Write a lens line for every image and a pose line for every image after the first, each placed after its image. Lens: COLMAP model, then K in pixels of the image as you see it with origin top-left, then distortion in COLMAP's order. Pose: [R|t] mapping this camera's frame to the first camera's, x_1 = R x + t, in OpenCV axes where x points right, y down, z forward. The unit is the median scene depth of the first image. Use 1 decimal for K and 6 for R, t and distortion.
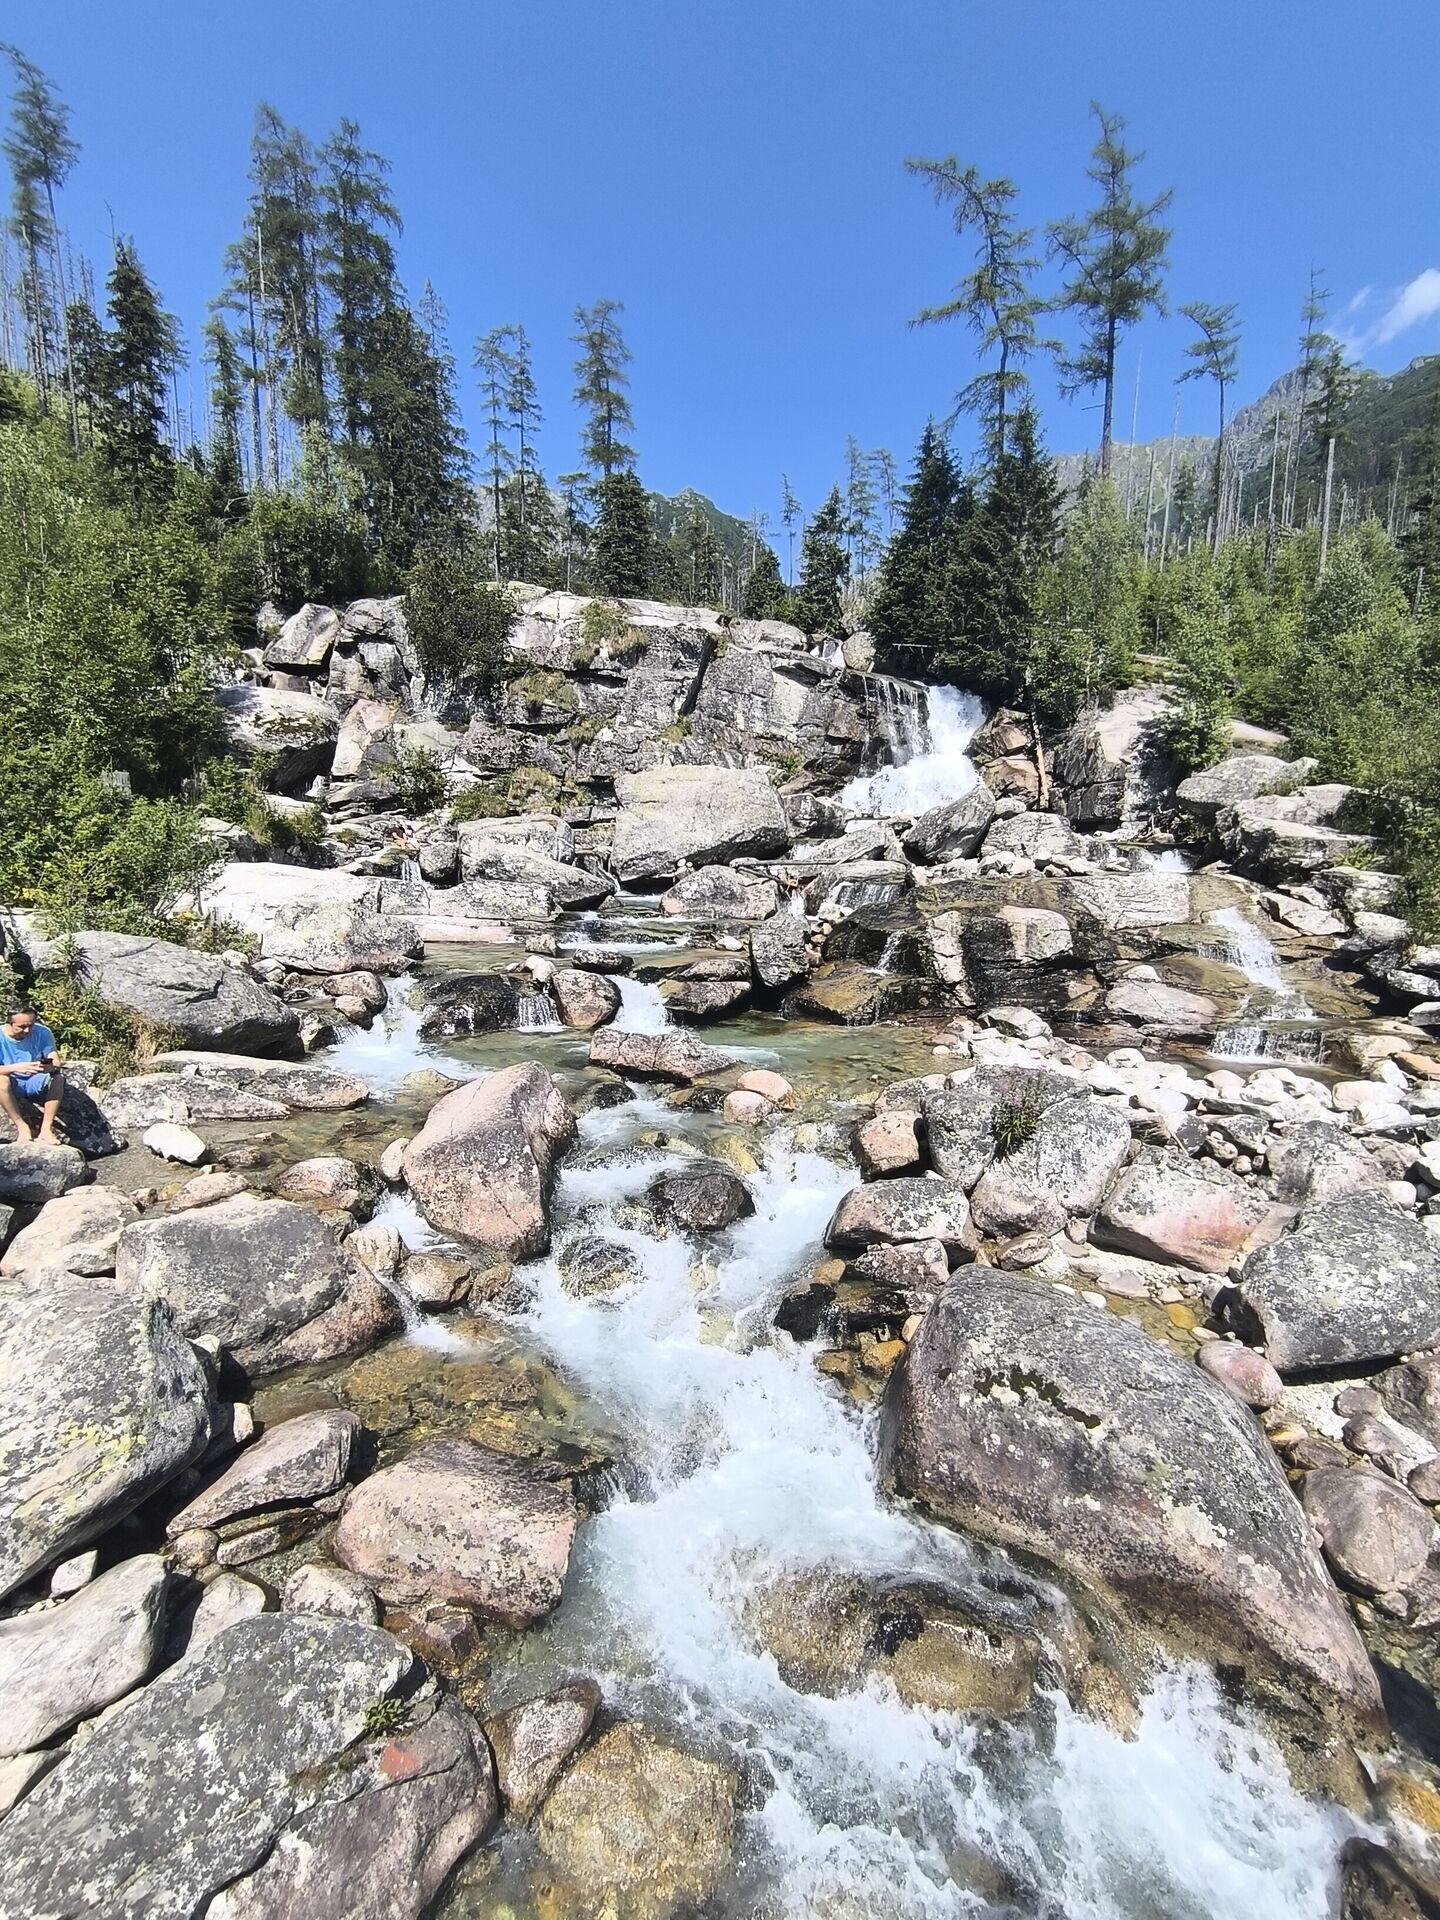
lens RADIAL K [[863.8, 0, 736.3], [0, 863.8, 984.9], [0, 0, 1]] dist [-0.063671, 0.047513]
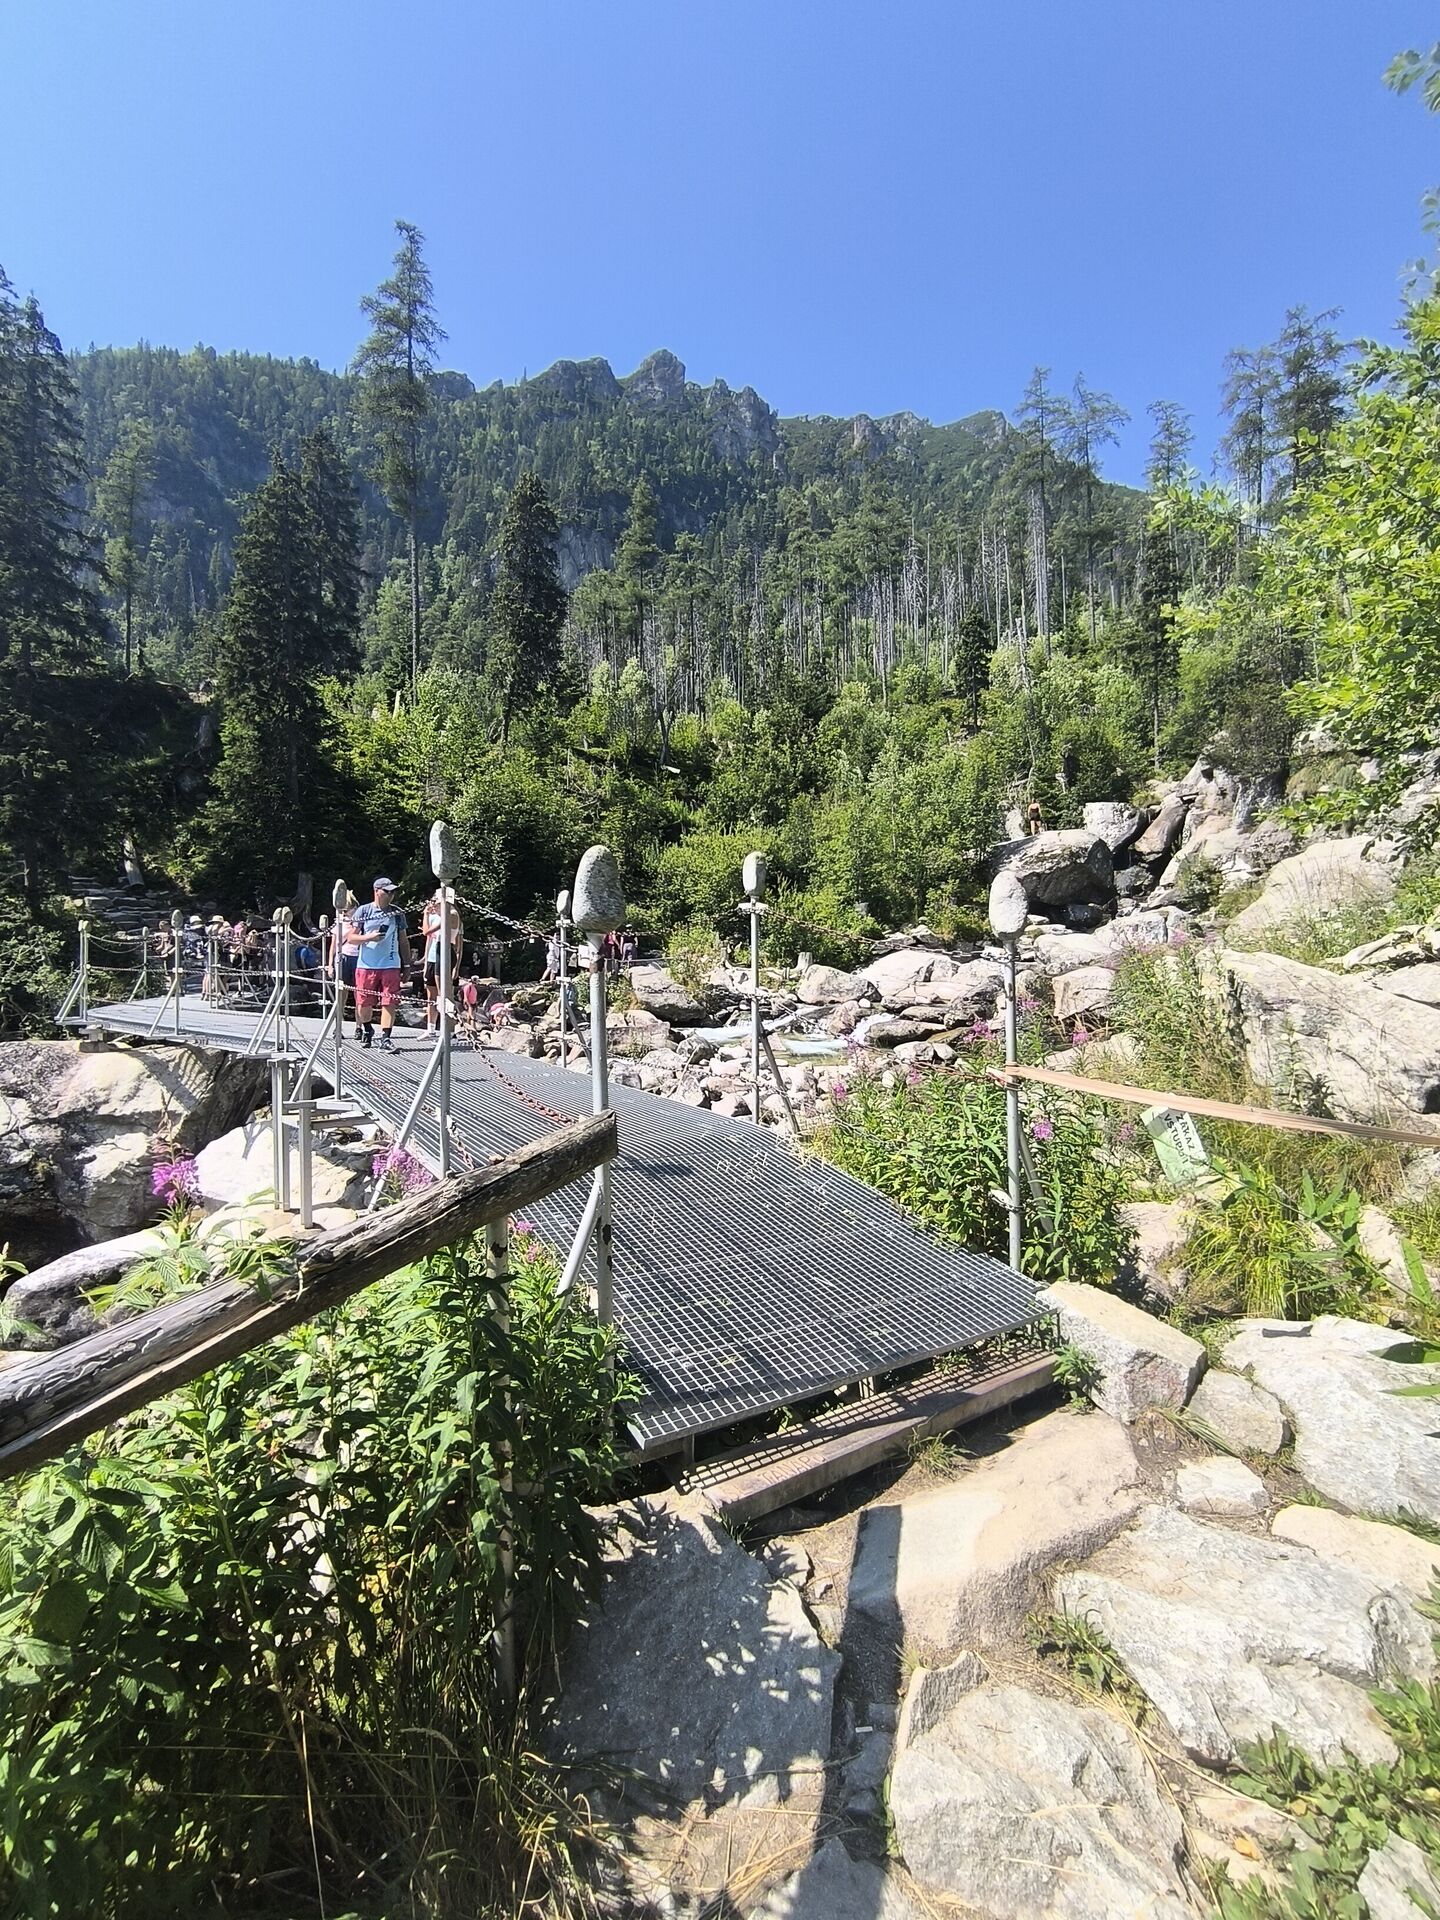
lens RADIAL K [[863.8, 0, 736.3], [0, 863.8, 984.9], [0, 0, 1]] dist [-0.063671, 0.047513]
pose [[0.220722, 0.008894, -0.975296, 0.529075], [-0.141548, 0.989664, -0.023009, 0.004657], [0.965011, 0.143129, 0.219700, 0.167841]]
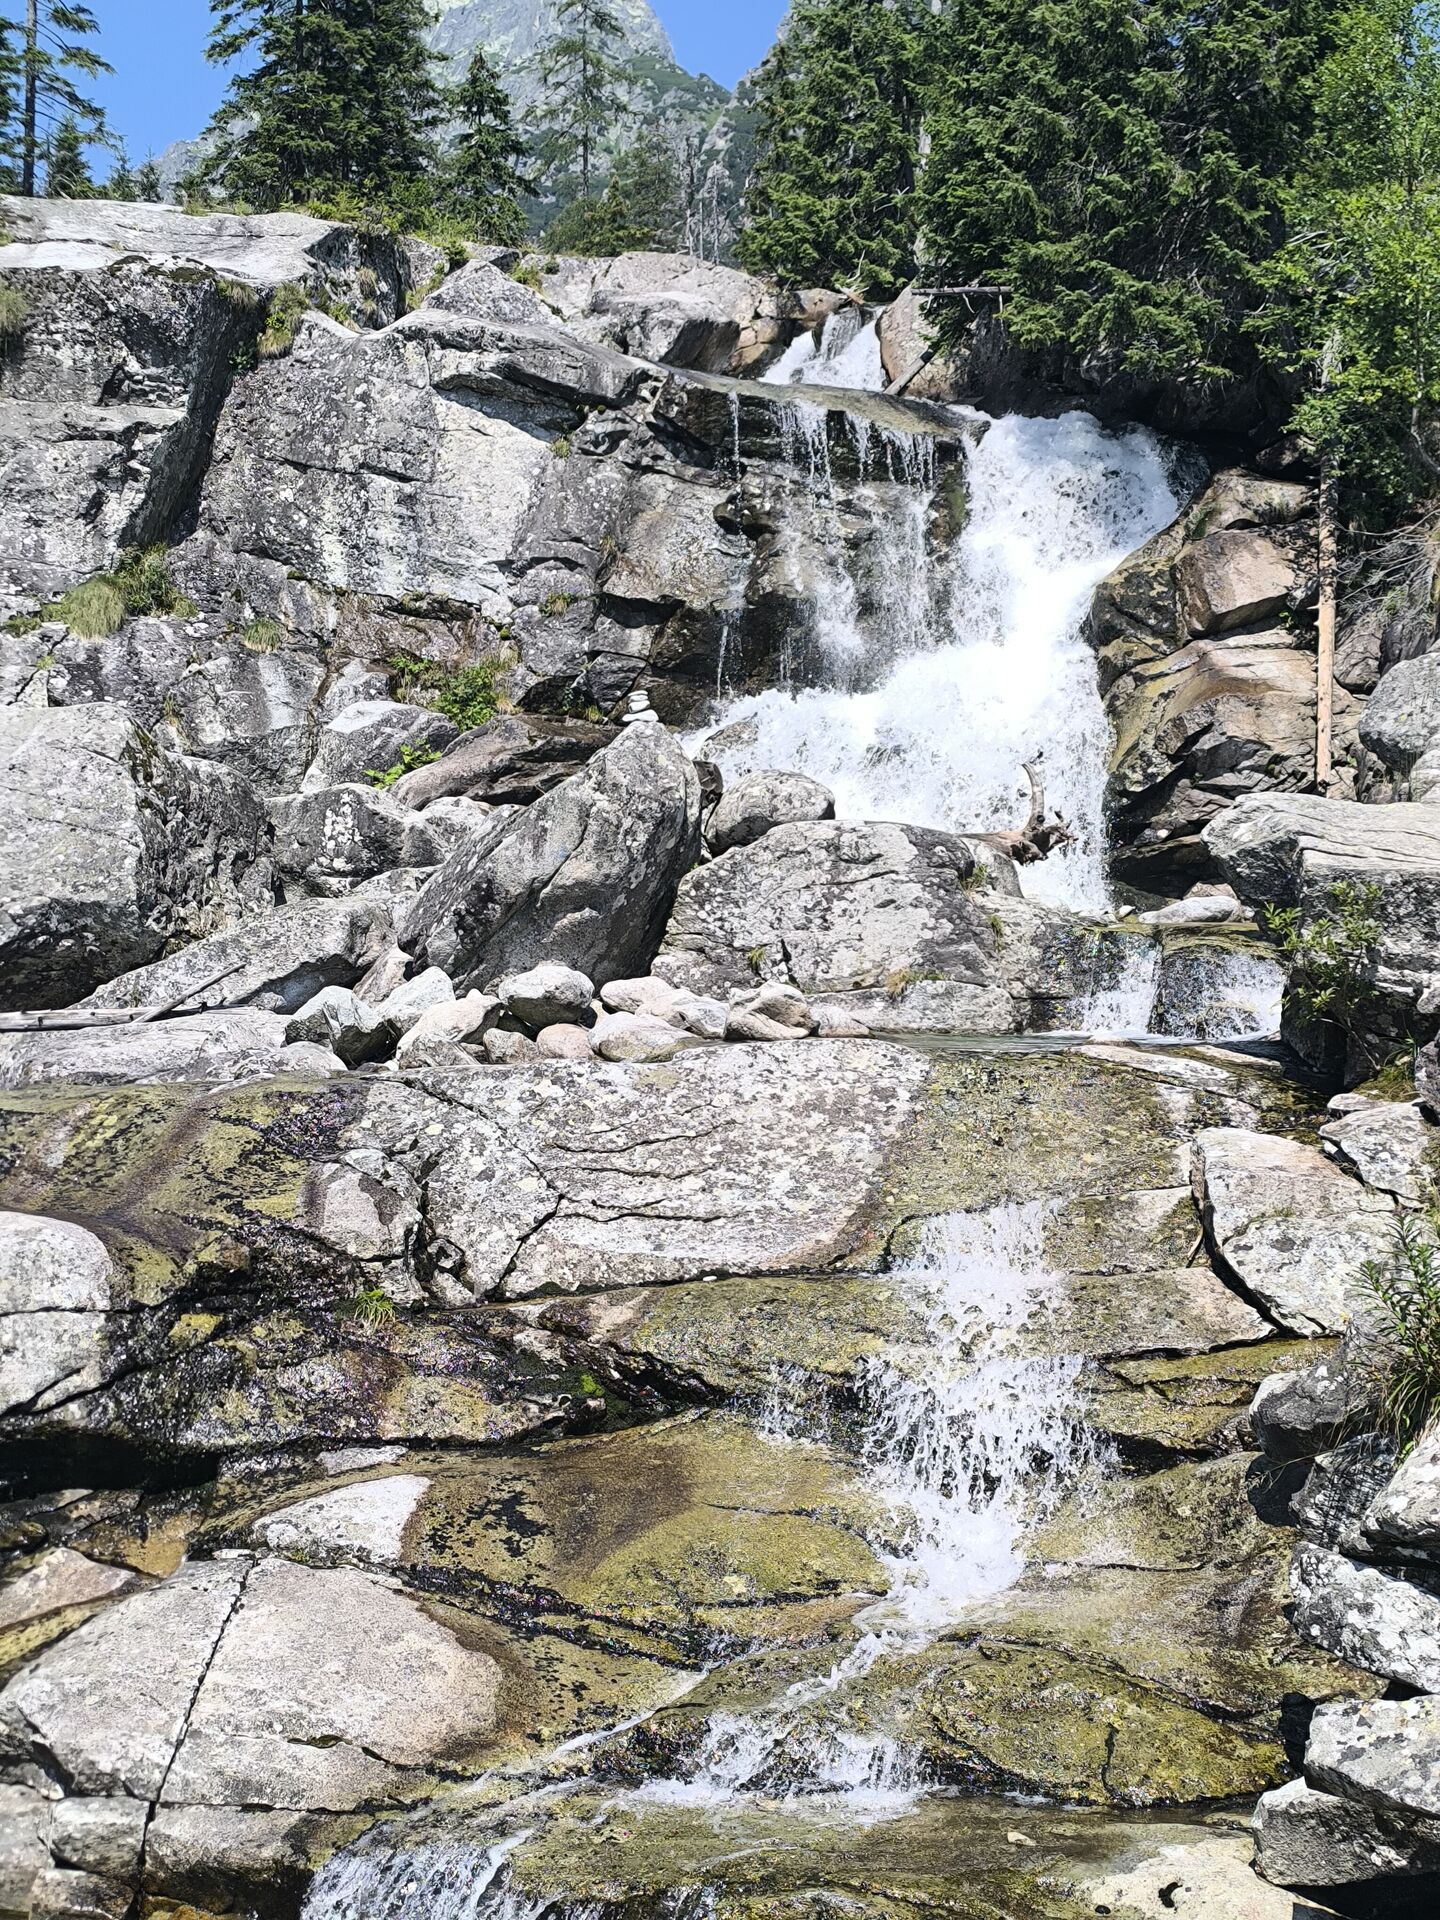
lens RADIAL K [[2576.4, 0, 730.3], [0, 2576.4, 1002.7], [0, 0, 1]] dist [0.118995, -0.380367]
pose [[0.987830, -0.012906, -0.155001, 0.285432], [-0.010266, 0.988968, -0.147775, -0.019648], [0.155199, 0.147567, 0.976799, 0.155140]]
